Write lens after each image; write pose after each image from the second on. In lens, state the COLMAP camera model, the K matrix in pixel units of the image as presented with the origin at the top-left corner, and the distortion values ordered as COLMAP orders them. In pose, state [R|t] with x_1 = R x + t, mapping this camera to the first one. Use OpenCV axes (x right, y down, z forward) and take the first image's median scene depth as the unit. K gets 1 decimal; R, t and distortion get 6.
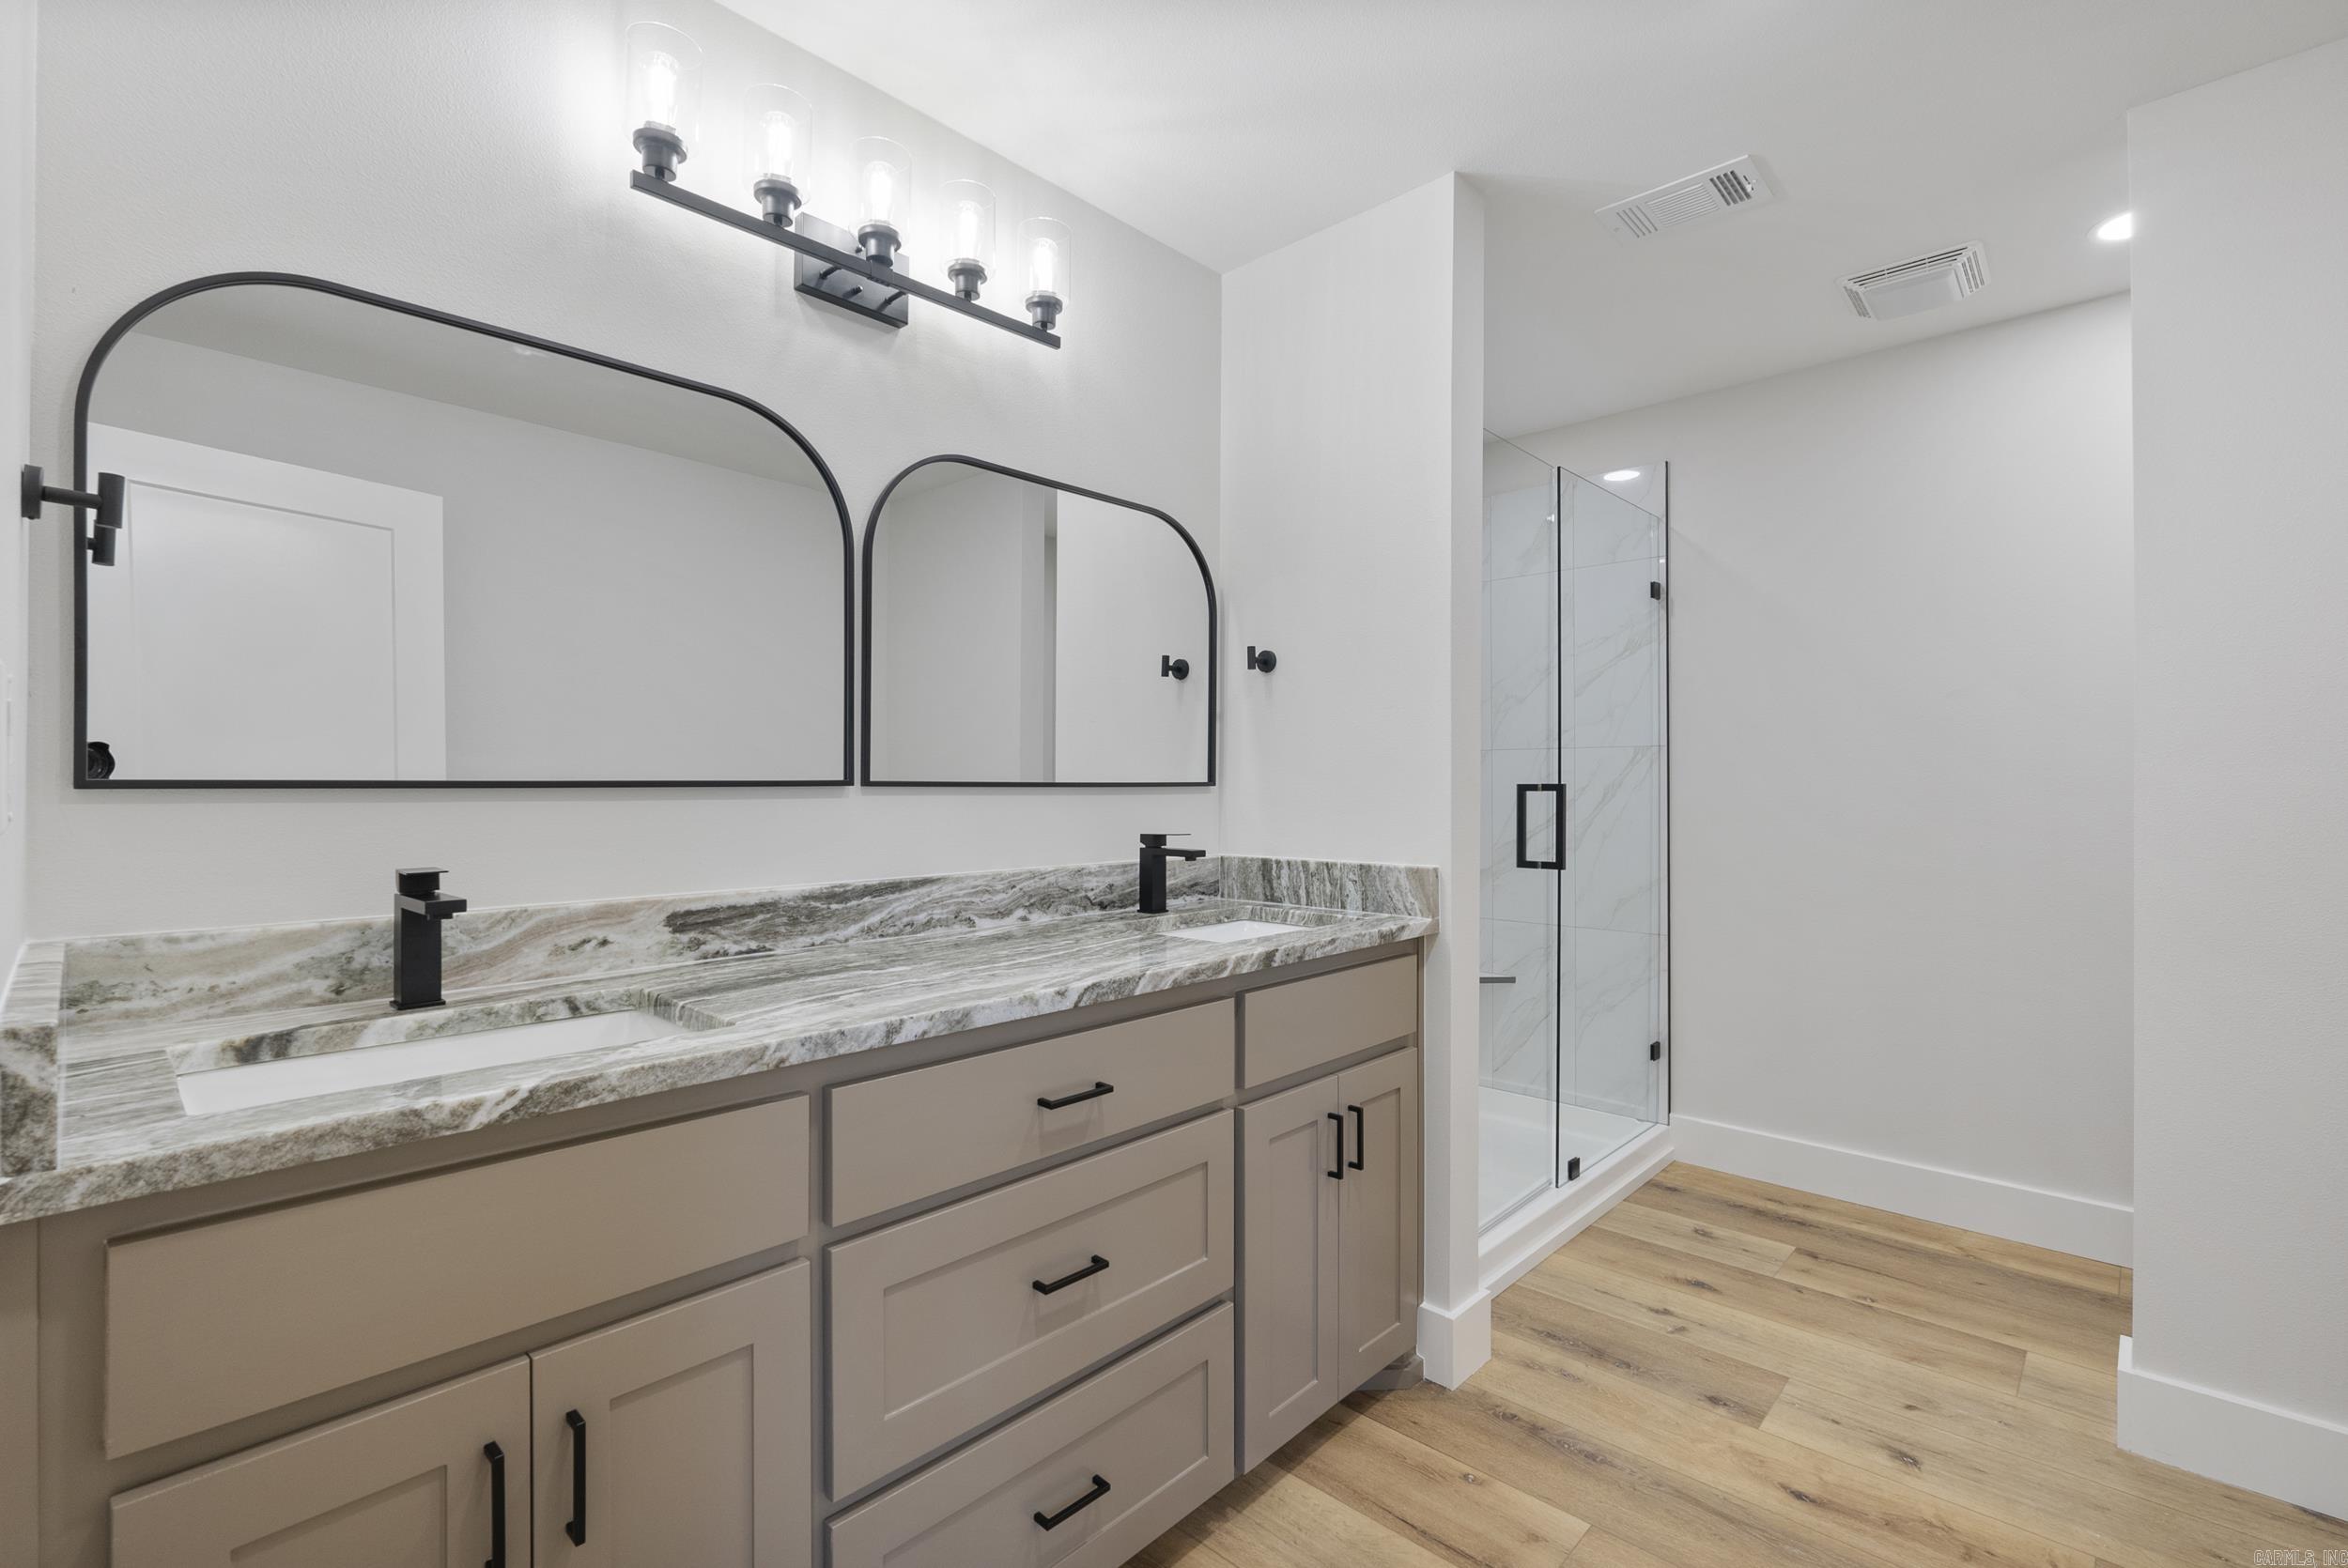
lens RADIAL K [[1038.3, 0, 1178.2], [0, 1038.3, 782.0], [0, 0, 1]] dist [-0.007595, 0.001486]
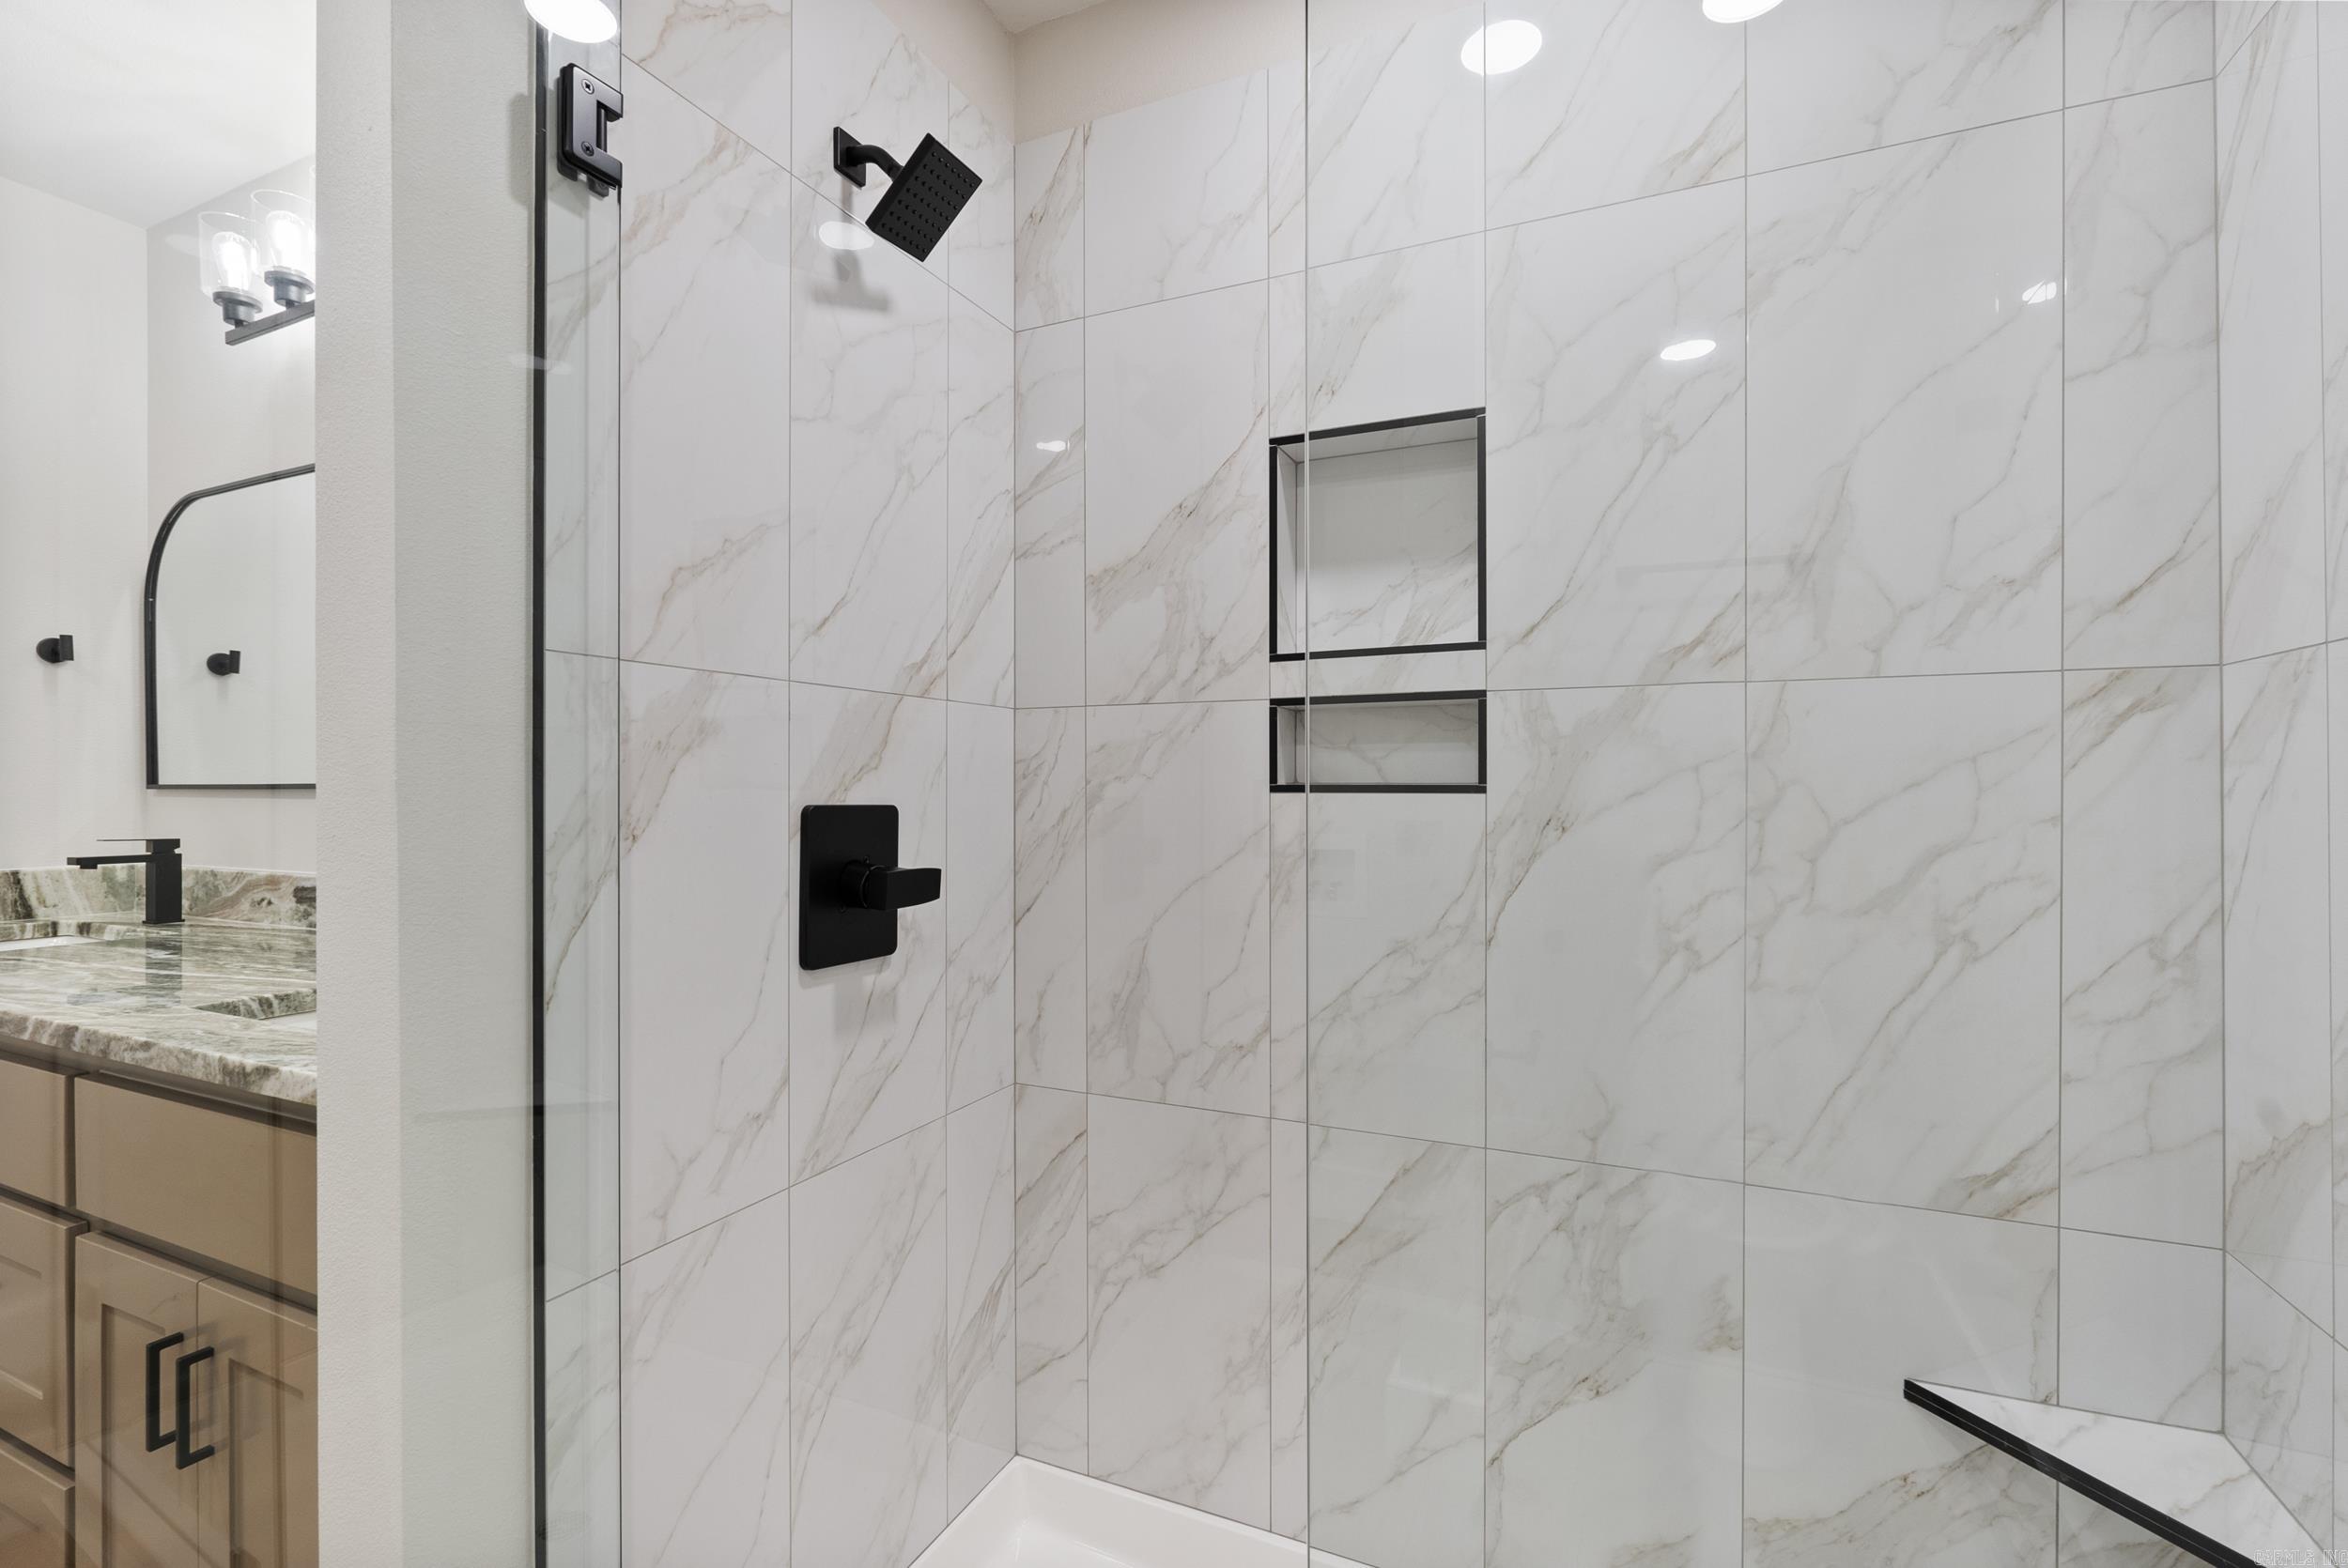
lens RADIAL K [[1038.3, 0, 1178.0], [0, 1038.3, 784.4], [0, 0, 1]] dist [-0.007595, 0.001486]
pose [[0.328451, -0.001575, -0.944520, 0.953041], [0.000474, 0.999999, -0.001503, 0.001134], [0.944521, 0.000046, 0.328451, 1.422069]]
